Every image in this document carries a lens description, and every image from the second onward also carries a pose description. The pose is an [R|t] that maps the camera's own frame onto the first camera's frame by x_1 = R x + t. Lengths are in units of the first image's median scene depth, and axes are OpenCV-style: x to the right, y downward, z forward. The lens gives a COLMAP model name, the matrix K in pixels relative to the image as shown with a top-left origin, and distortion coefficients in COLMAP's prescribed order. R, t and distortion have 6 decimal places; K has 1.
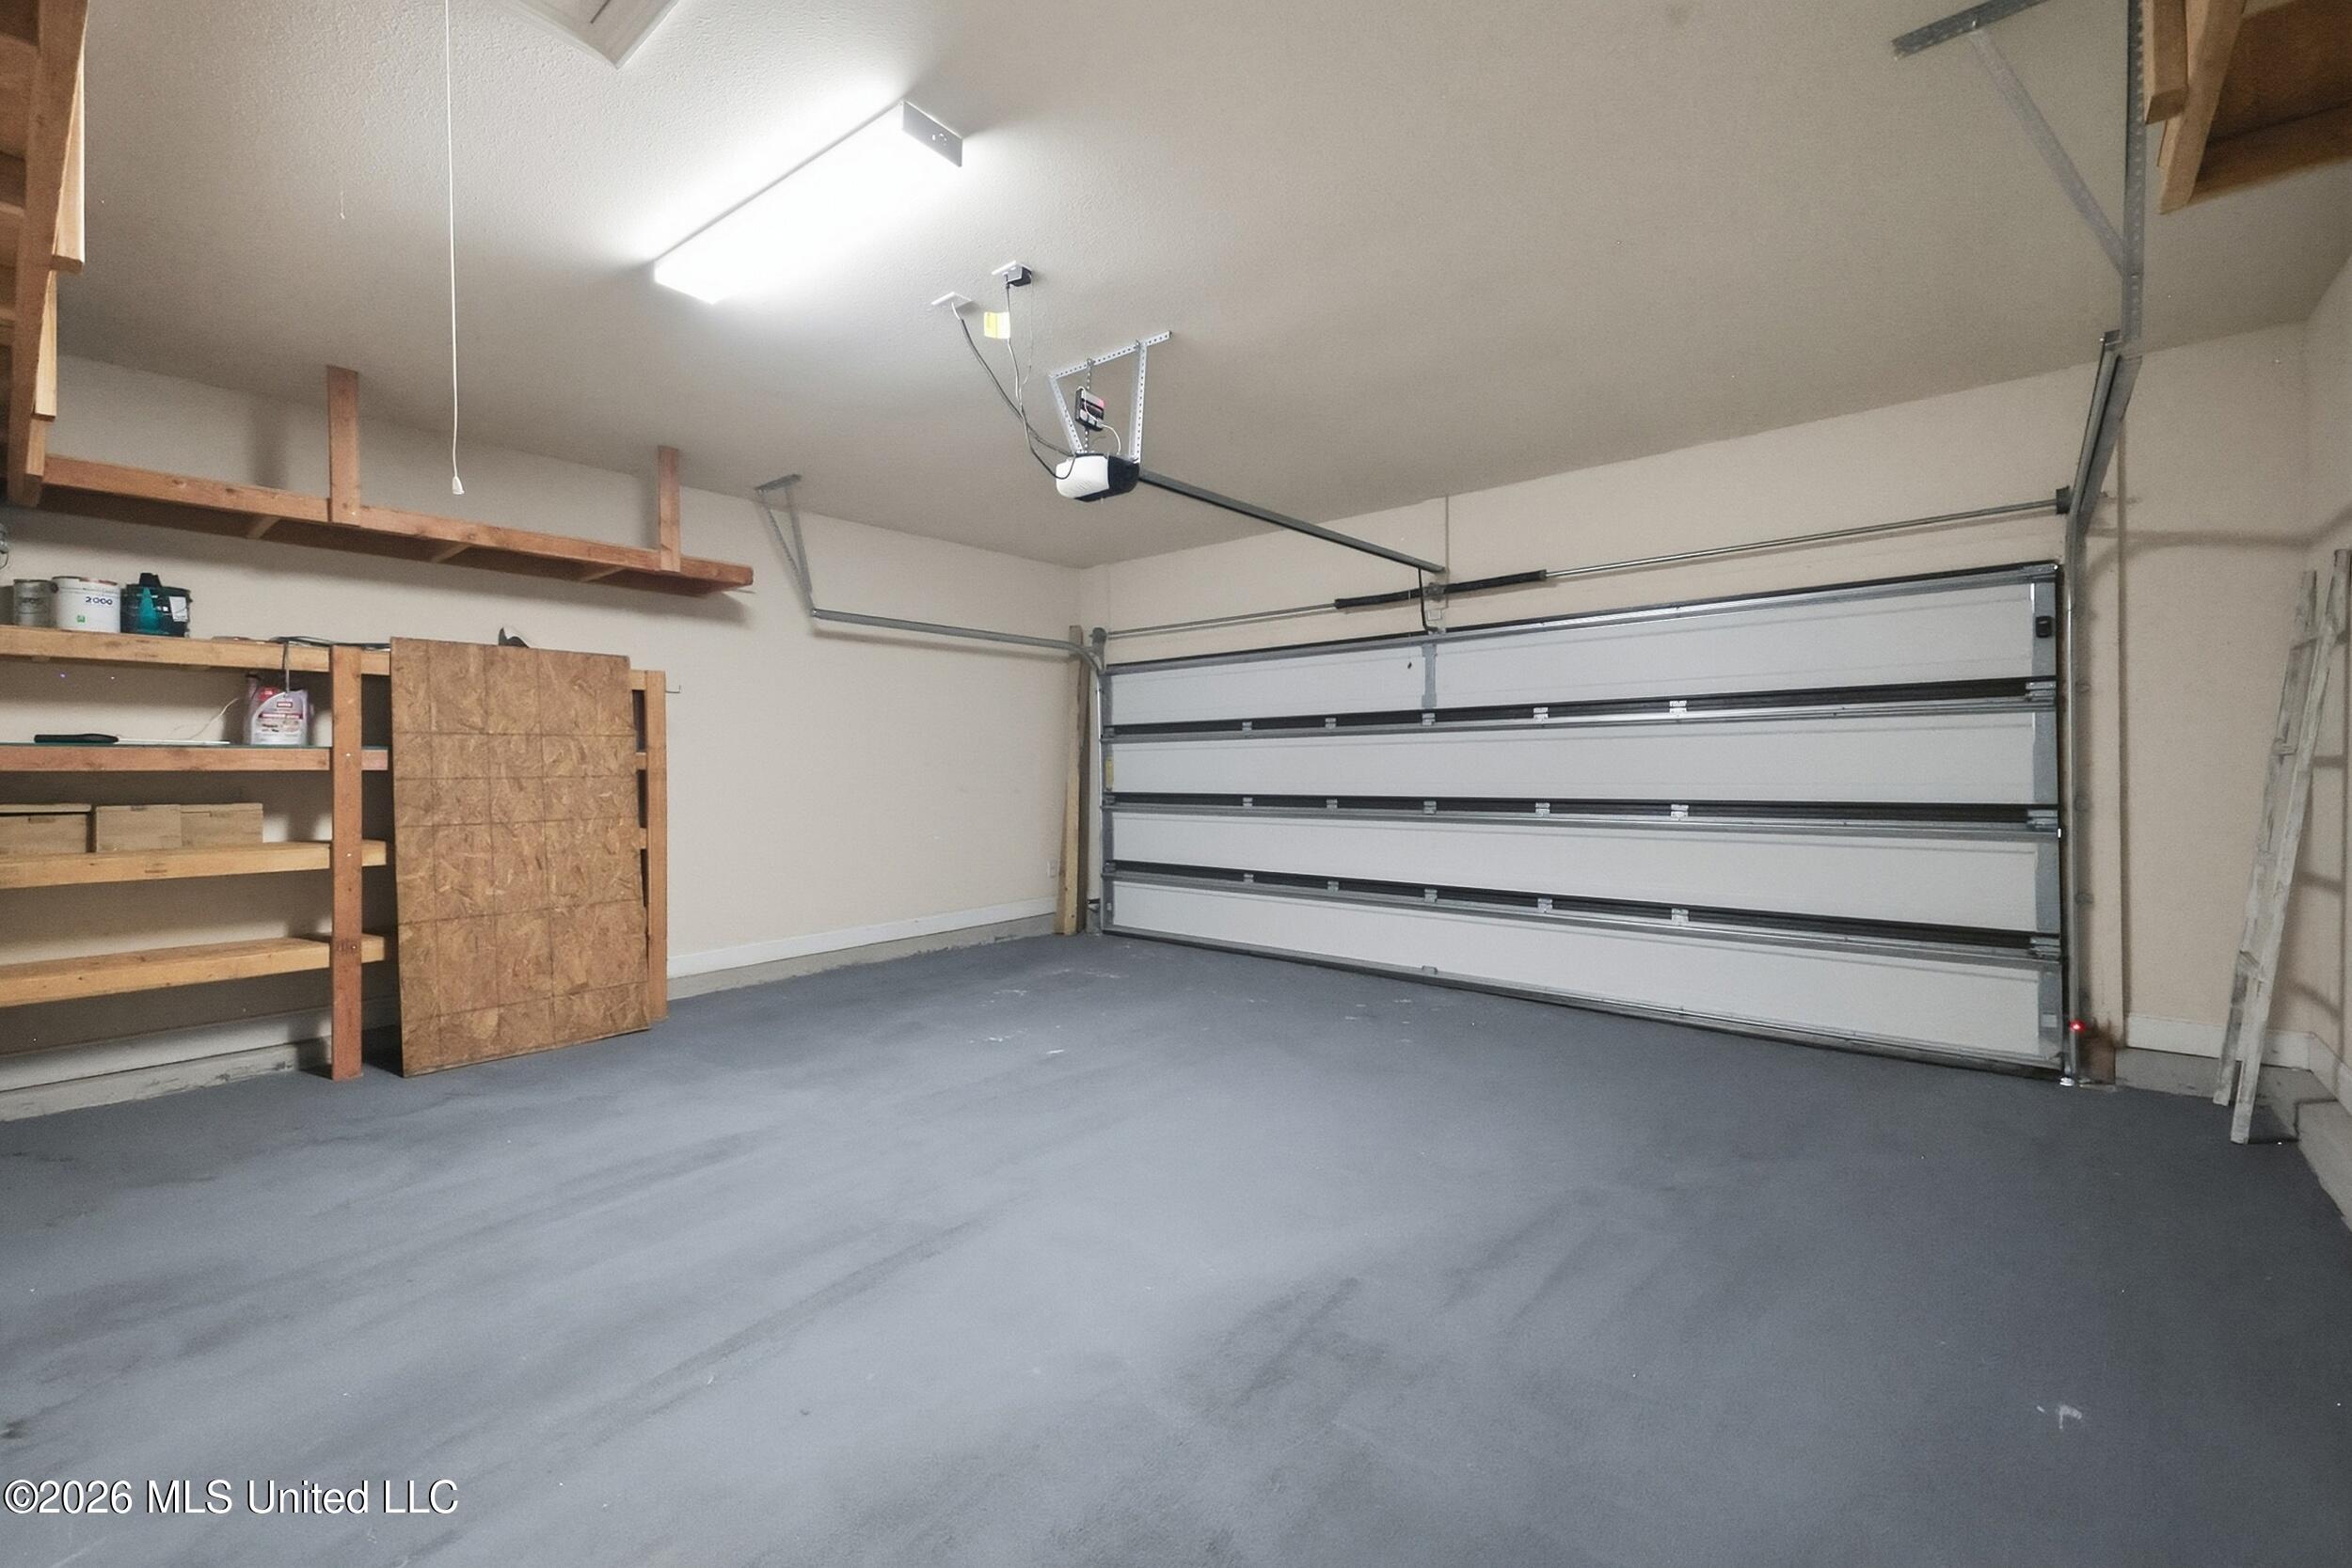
lens RADIAL K [[971.4, 0, 1168.2], [0, 971.4, 764.3], [0, 0, 1]] dist [0.035337, -0.005586]
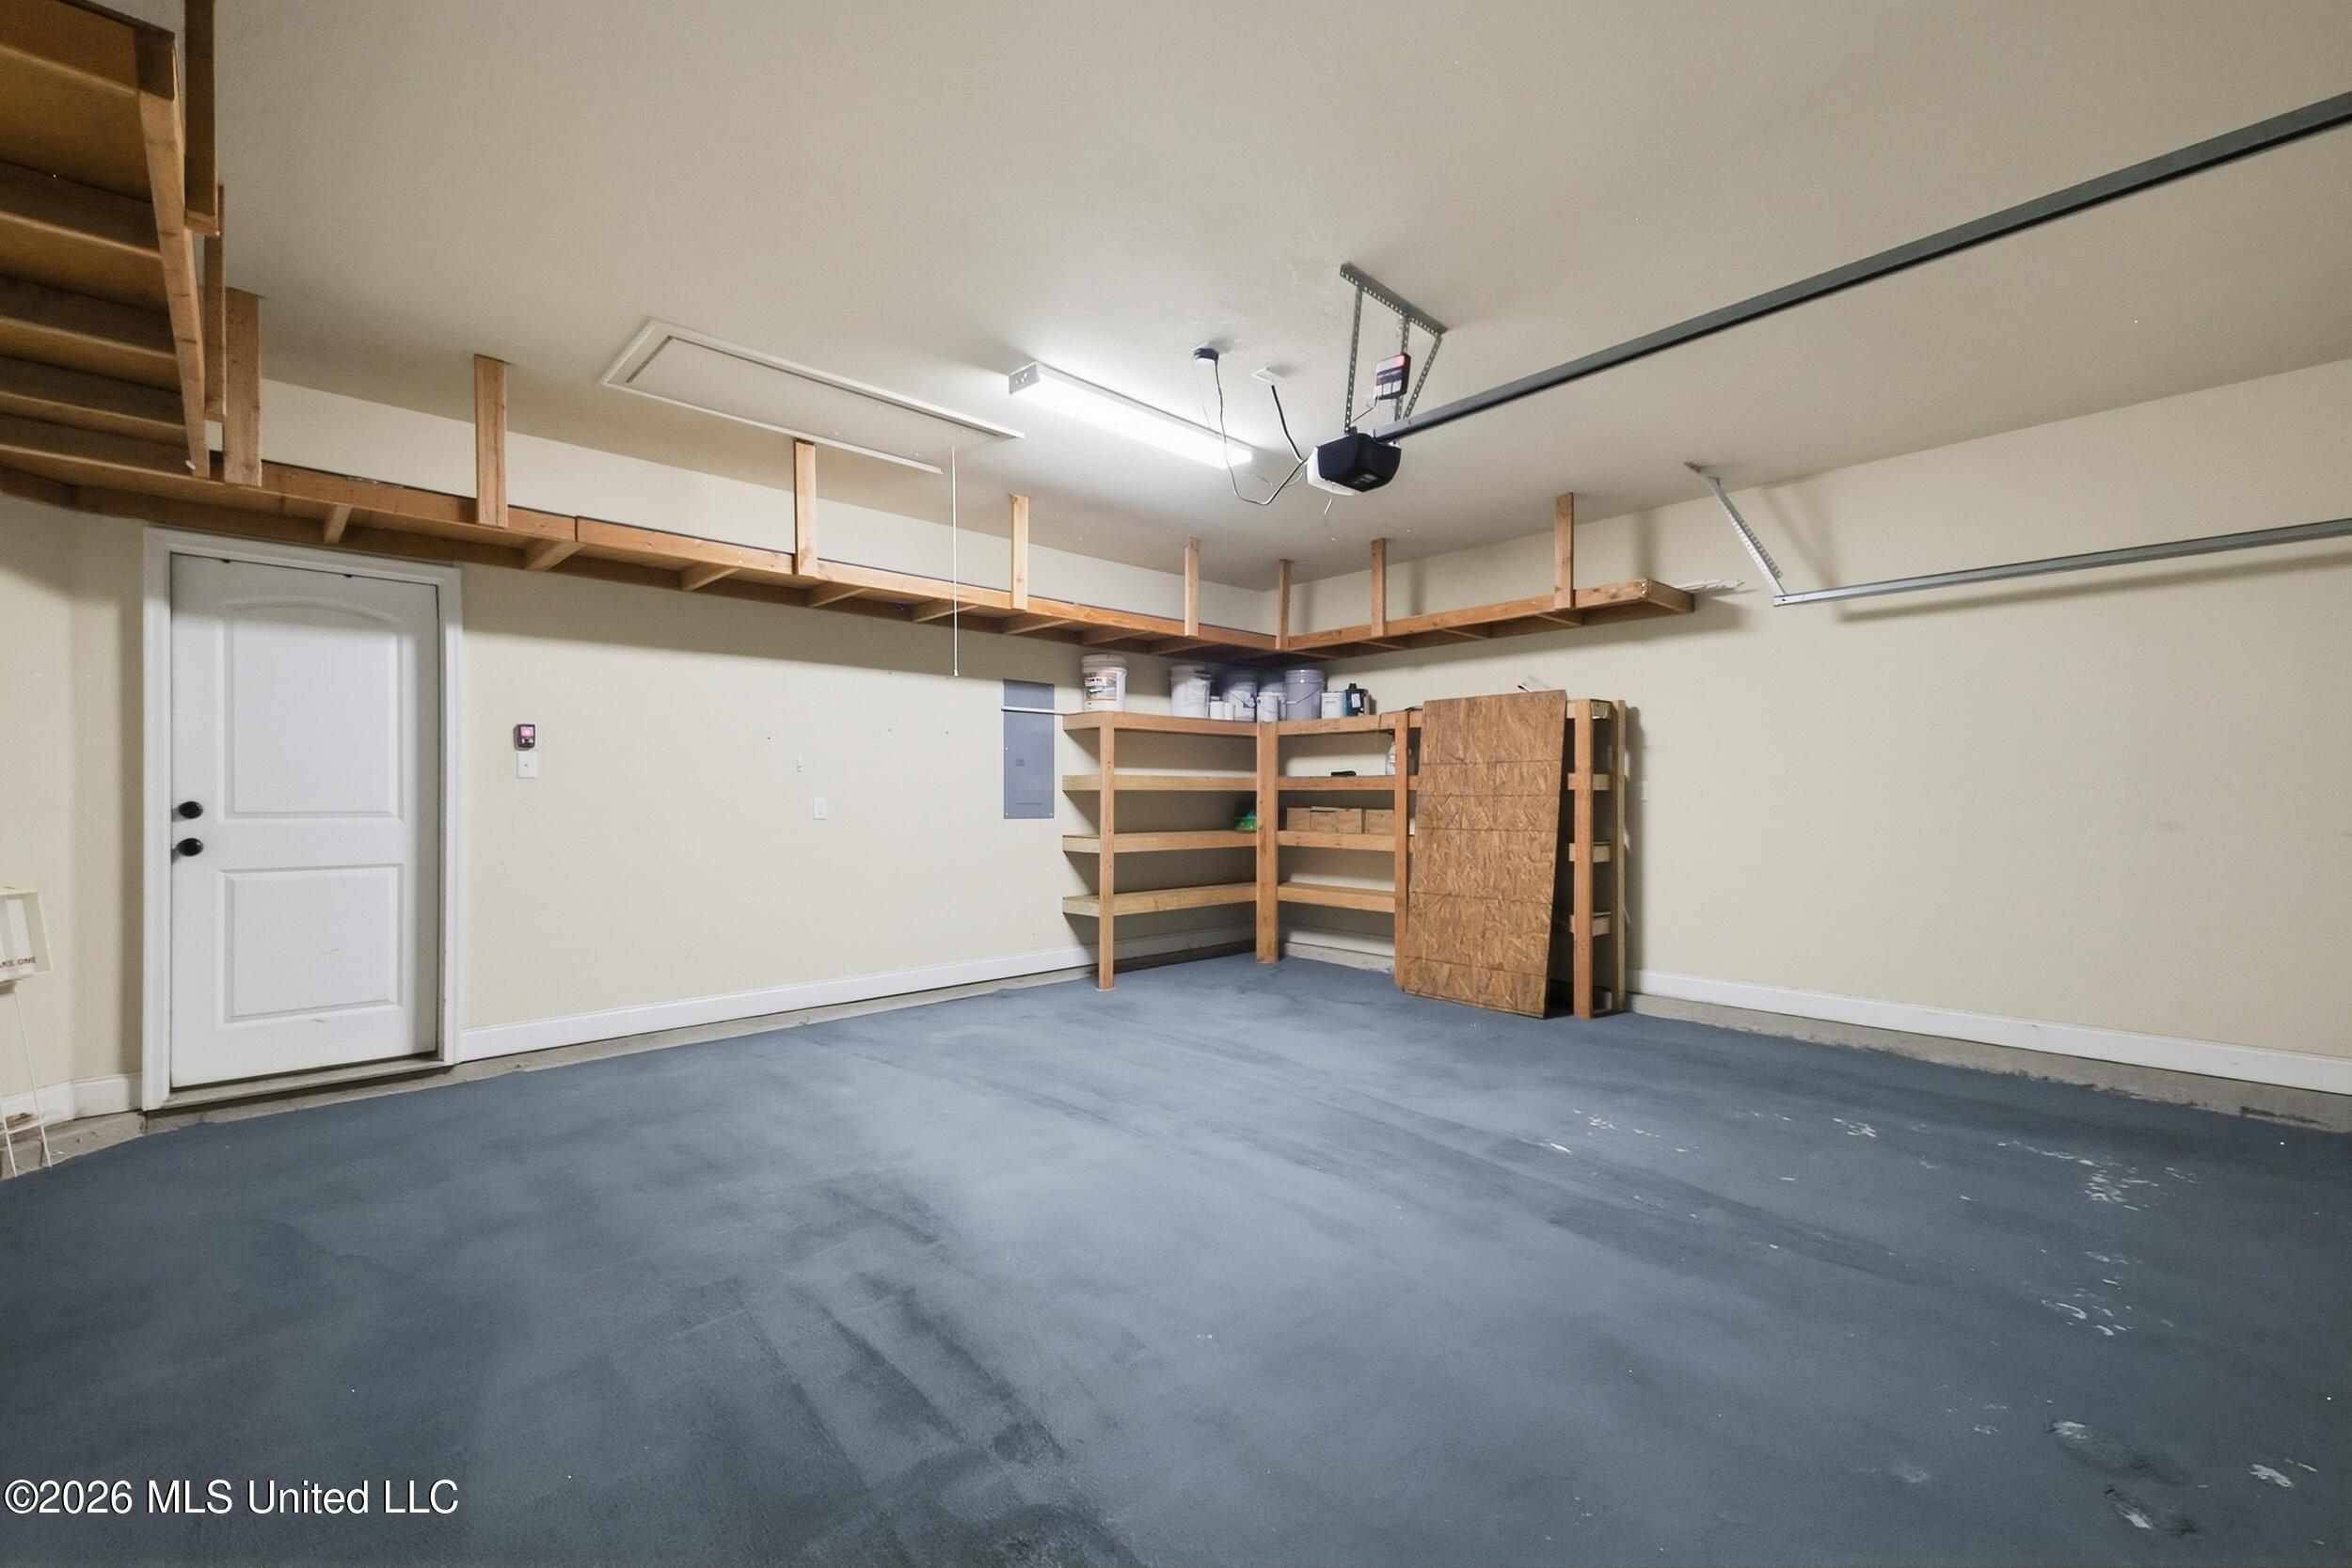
lens RADIAL K [[971.4, 0, 1177.1], [0, 971.4, 795.6], [0, 0, 1]] dist [0.035337, -0.005586]
pose [[-0.116515, 0.006597, -0.993167, 0.771943], [0.002888, 0.999976, 0.006303, 0.004740], [0.993185, -0.002134, -0.116531, 0.857286]]
